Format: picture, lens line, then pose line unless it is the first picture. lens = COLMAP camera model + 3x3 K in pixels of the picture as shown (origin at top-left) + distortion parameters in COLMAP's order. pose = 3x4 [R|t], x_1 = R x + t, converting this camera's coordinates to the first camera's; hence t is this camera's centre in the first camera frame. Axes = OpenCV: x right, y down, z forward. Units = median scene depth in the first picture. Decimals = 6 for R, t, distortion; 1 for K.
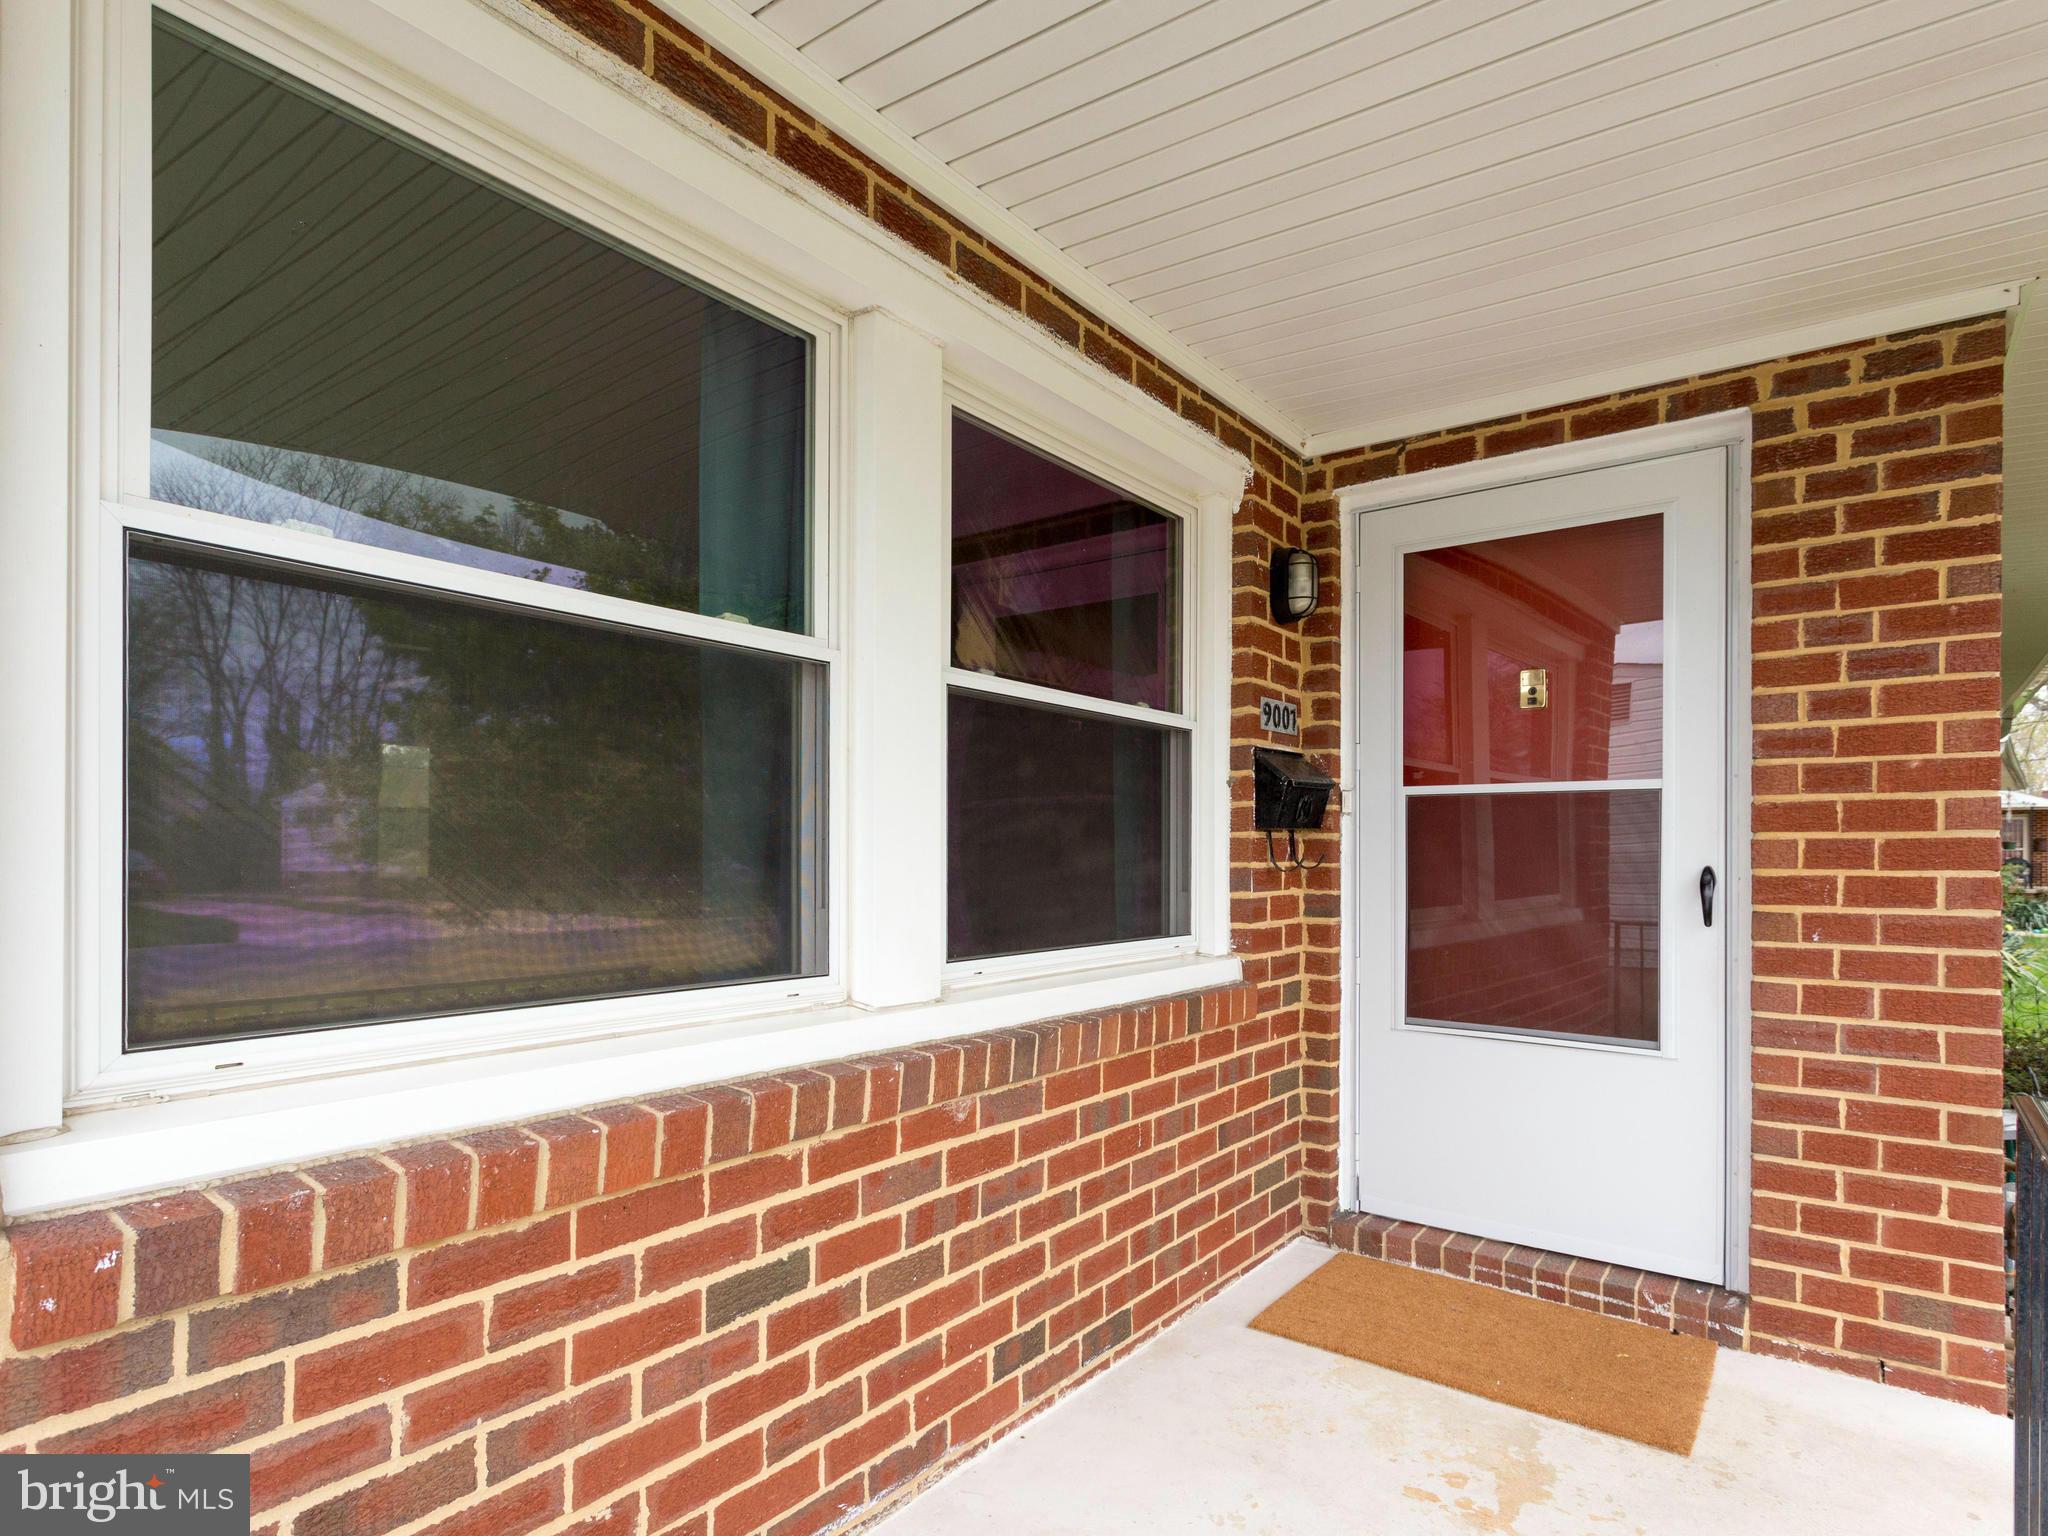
lens RADIAL K [[1110.6, 0, 1073.6], [0, 1110.6, 846.0], [0, 0, 1]] dist [0.003677, -0.001328]
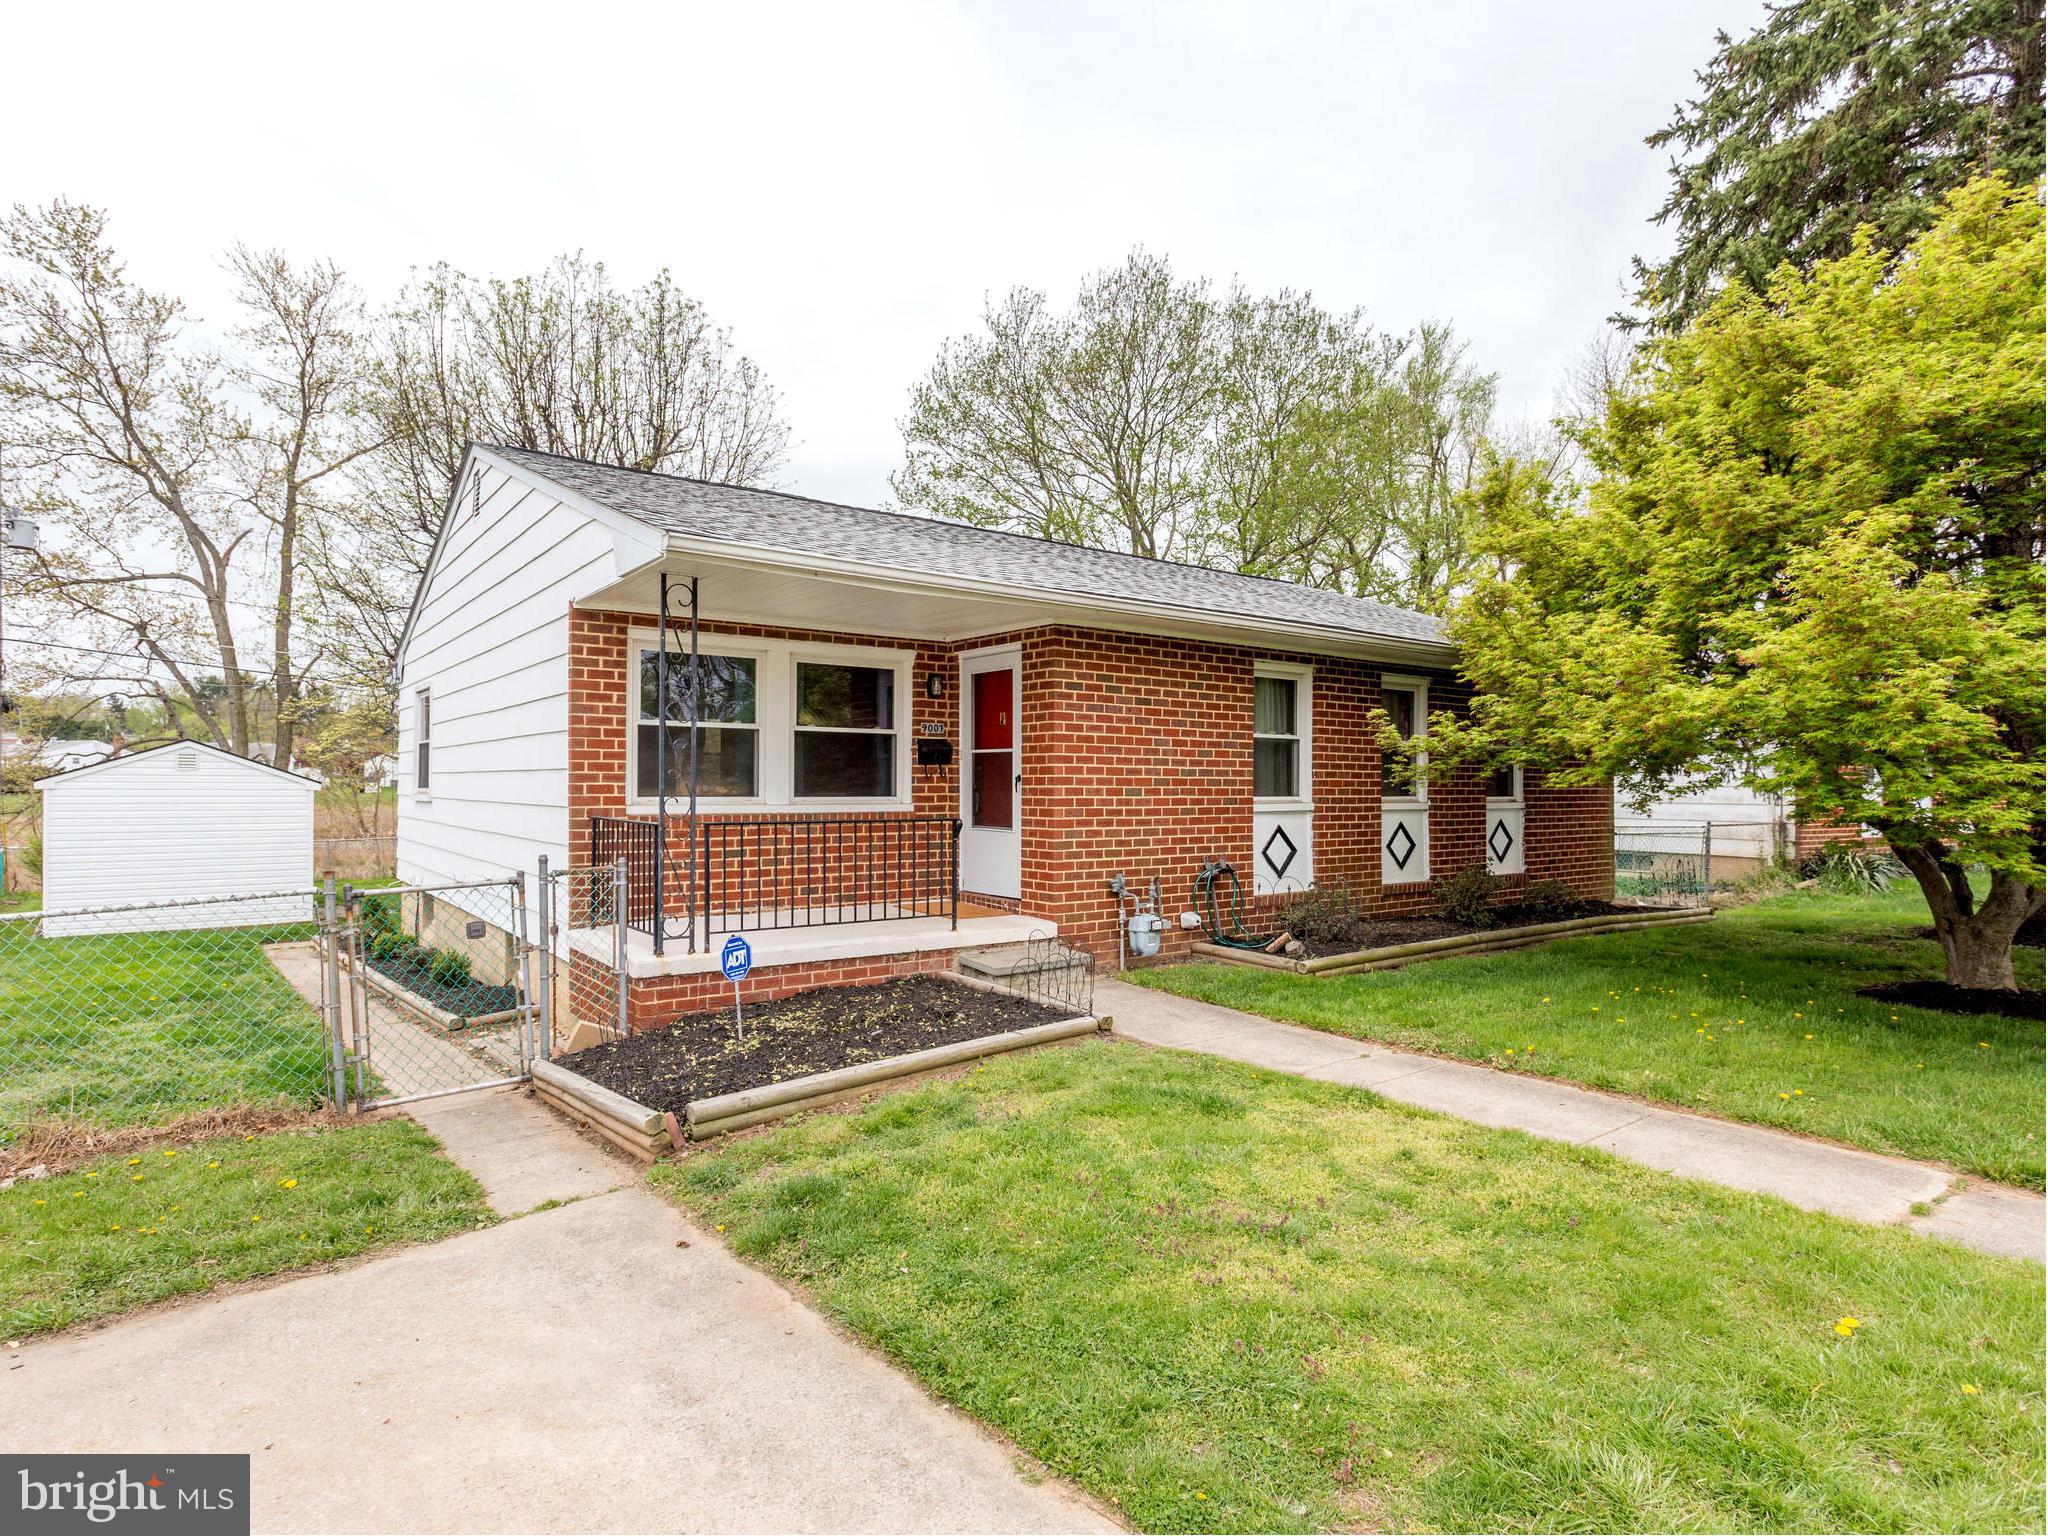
lens RADIAL K [[1110.6, 0, 1026.1], [0, 1110.6, 775.3], [0, 0, 1]] dist [0.003677, -0.001328]
pose [[0.947723, -0.000680, -0.319093, 1.608302], [-0.001217, 0.999983, -0.005745, 0.037639], [0.319091, 0.005833, 0.947706, -2.108842]]
